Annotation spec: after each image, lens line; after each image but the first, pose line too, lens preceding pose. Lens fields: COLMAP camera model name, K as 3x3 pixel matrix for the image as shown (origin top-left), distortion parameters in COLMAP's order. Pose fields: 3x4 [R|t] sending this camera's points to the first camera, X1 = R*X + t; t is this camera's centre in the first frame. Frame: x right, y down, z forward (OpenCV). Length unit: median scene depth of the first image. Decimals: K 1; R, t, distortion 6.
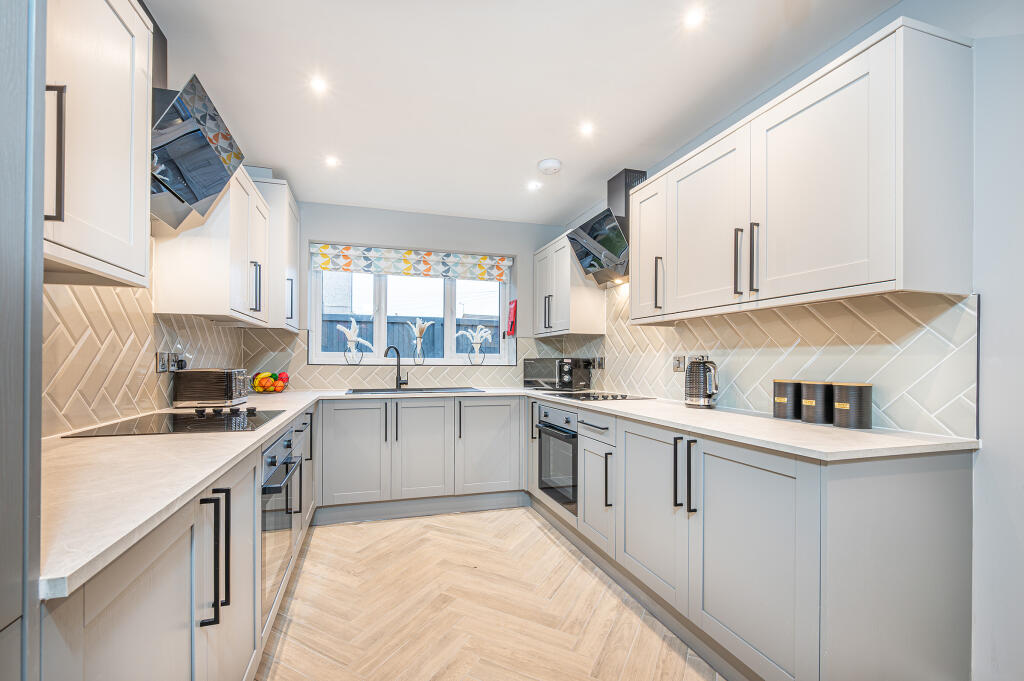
lens RADIAL K [[413.5, 0, 466.9], [0, 413.5, 358.2], [0, 0, 1]] dist [-0.010977, 0.001211]
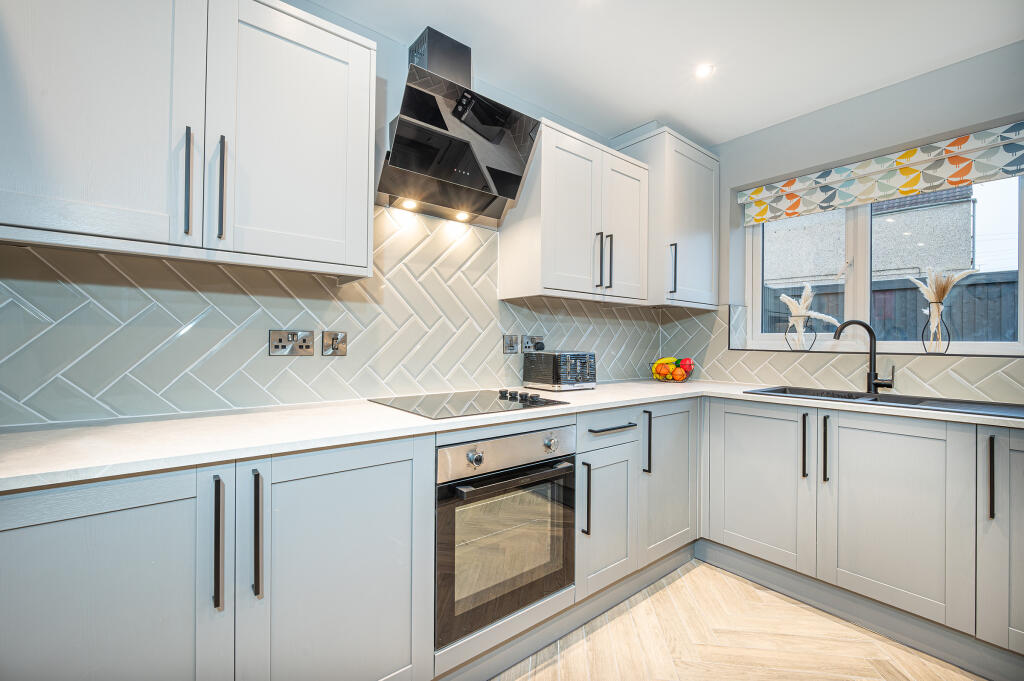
lens RADIAL K [[413.5, 0, 511.6], [0, 413.5, 341.9], [0, 0, 1]] dist [-0.010977, 0.001211]
pose [[0.428471, -0.000231, -0.903555, 0.151091], [-0.002670, 0.999995, -0.001521, 0.003358], [0.903551, 0.003064, 0.428469, 0.320785]]
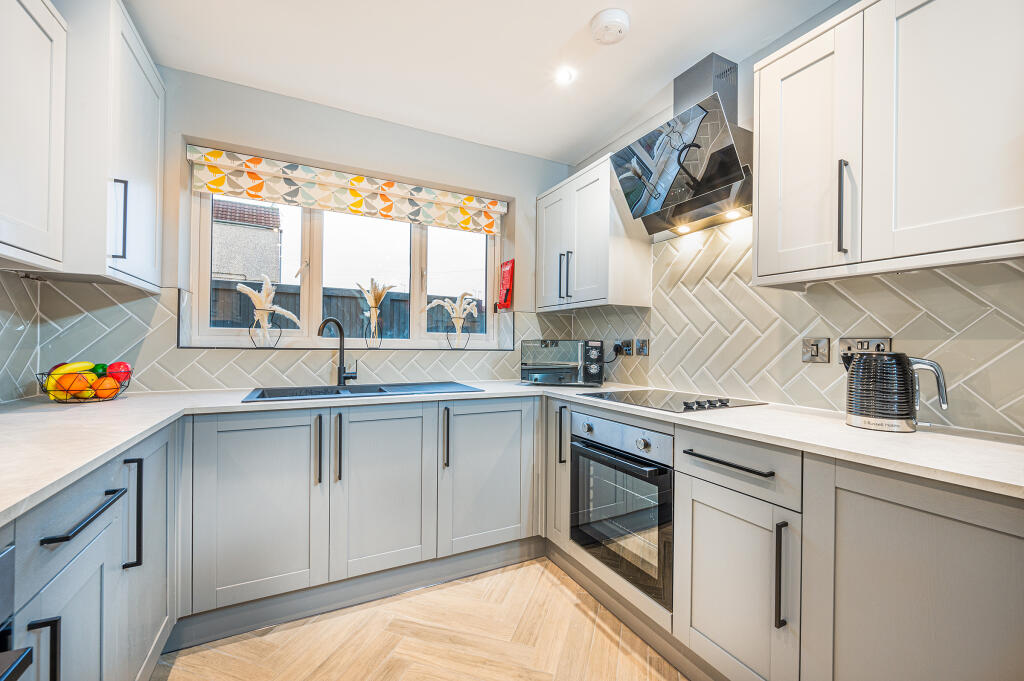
lens RADIAL K [[413.5, 0, 502.0], [0, 413.5, 341.6], [0, 0, 1]] dist [-0.010977, 0.001211]
pose [[0.975605, 0.006954, 0.219421, -0.070138], [-0.007584, 0.999969, 0.002026, 0.002175], [-0.219400, -0.003641, 0.975628, 0.356184]]
